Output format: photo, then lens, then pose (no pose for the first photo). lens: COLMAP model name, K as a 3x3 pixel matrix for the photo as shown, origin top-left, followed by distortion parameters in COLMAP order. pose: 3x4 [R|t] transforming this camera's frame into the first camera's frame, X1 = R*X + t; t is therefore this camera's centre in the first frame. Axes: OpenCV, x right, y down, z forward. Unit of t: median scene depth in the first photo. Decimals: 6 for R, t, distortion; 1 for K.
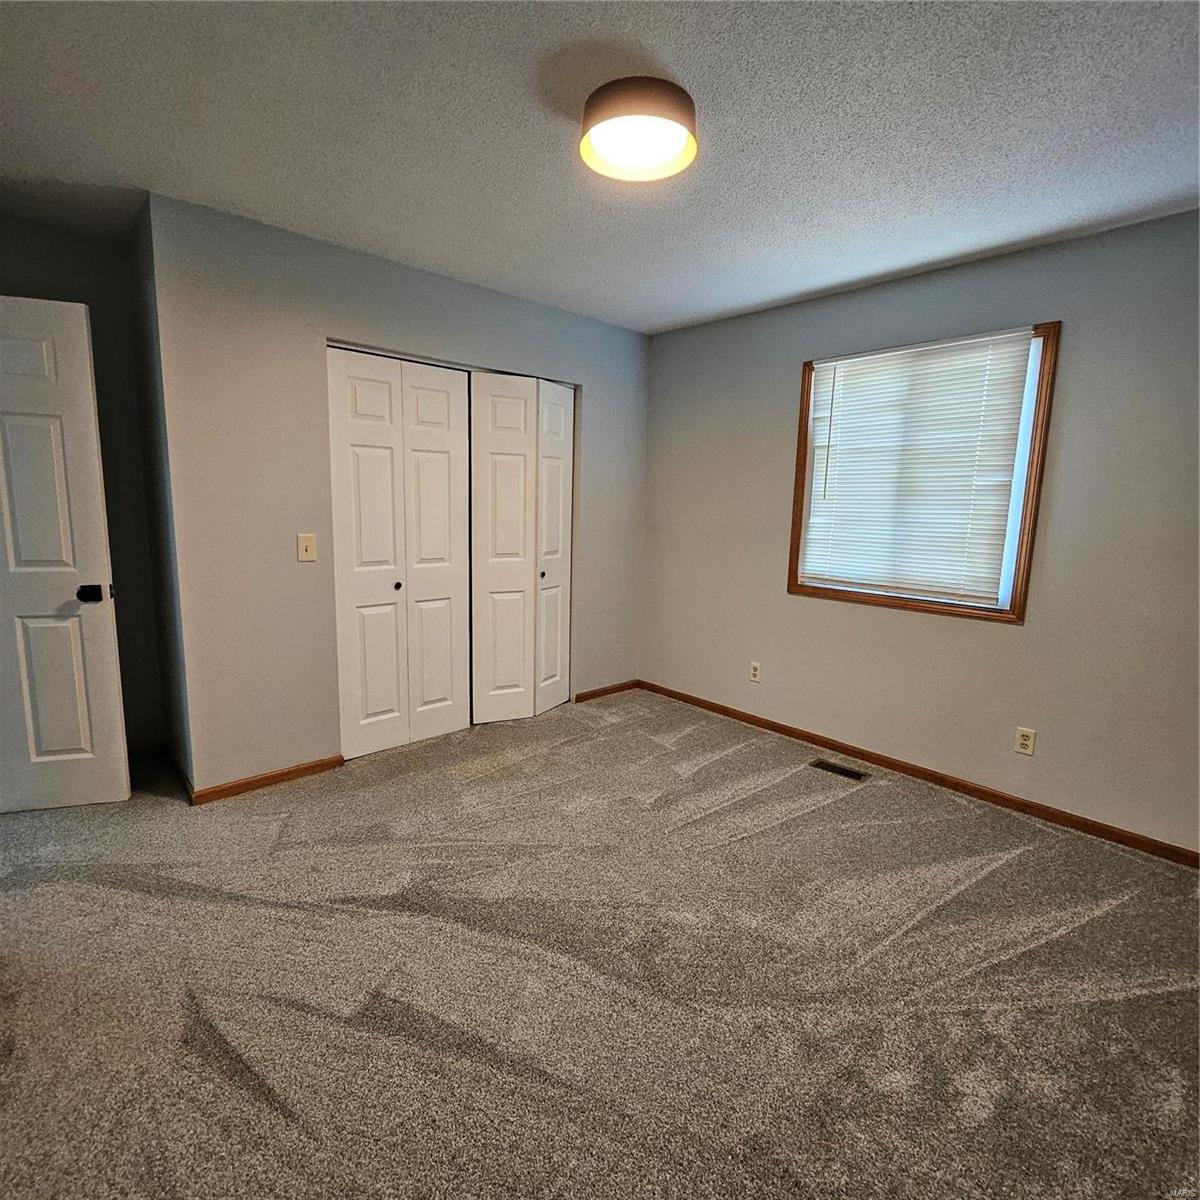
lens RADIAL K [[626.6, 0, 599.1], [0, 626.6, 595.5], [0, 0, 1]] dist [0.007301, -0.002696]
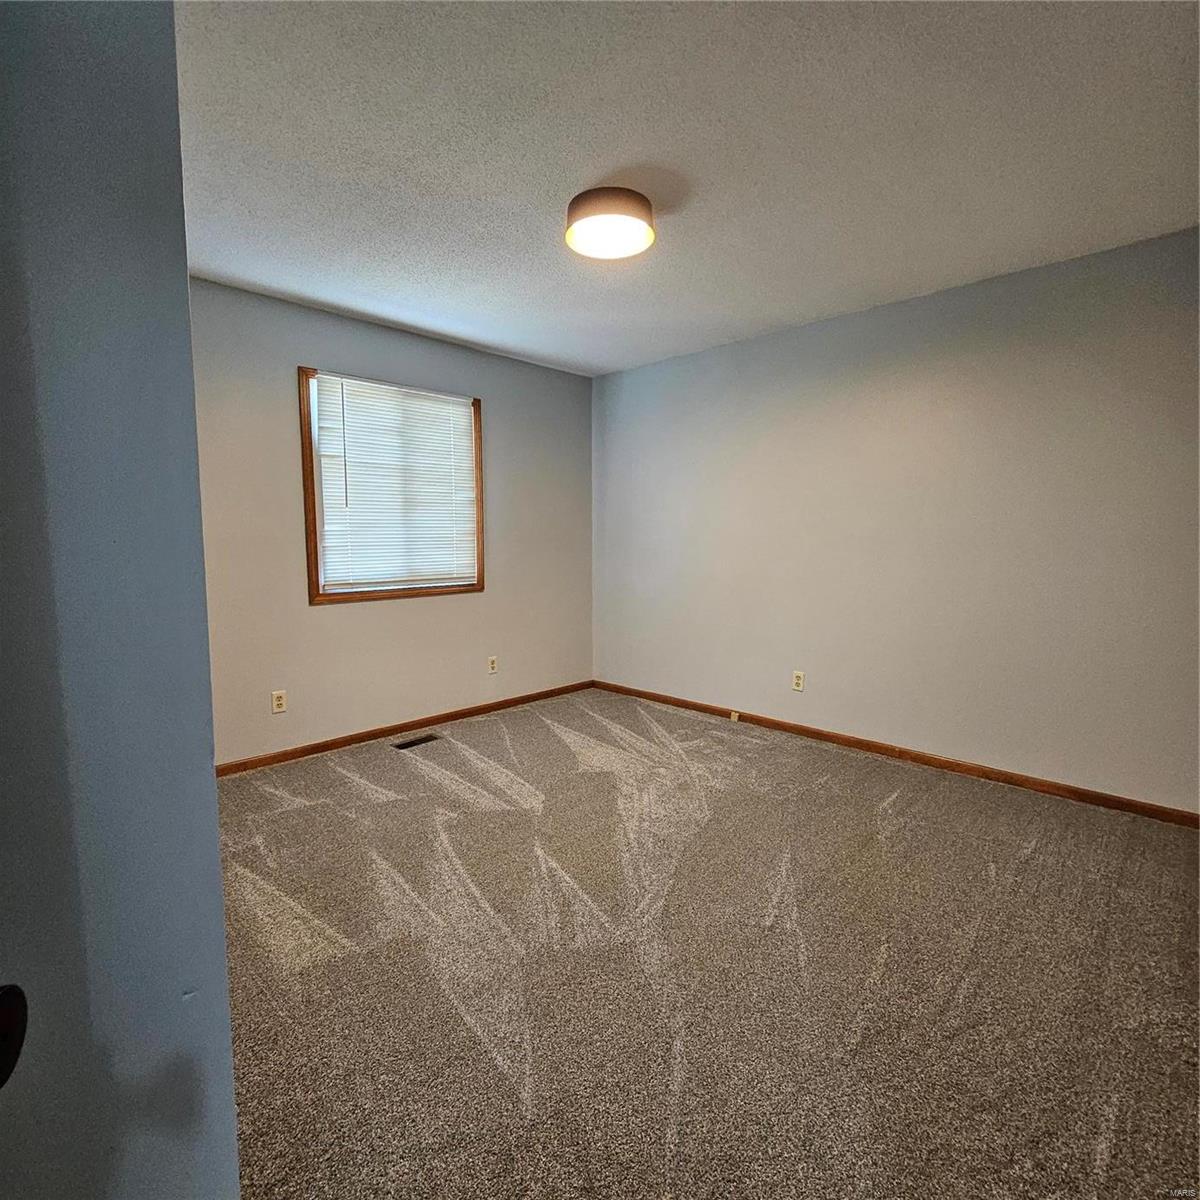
lens RADIAL K [[626.6, 0, 599.1], [0, 626.6, 595.5], [0, 0, 1]] dist [0.007301, -0.002696]
pose [[-0.046966, -0.117037, 0.992016, -0.763697], [0.150393, 0.980963, 0.122854, -0.078933], [-0.987510, 0.154962, -0.028471, 0.677235]]
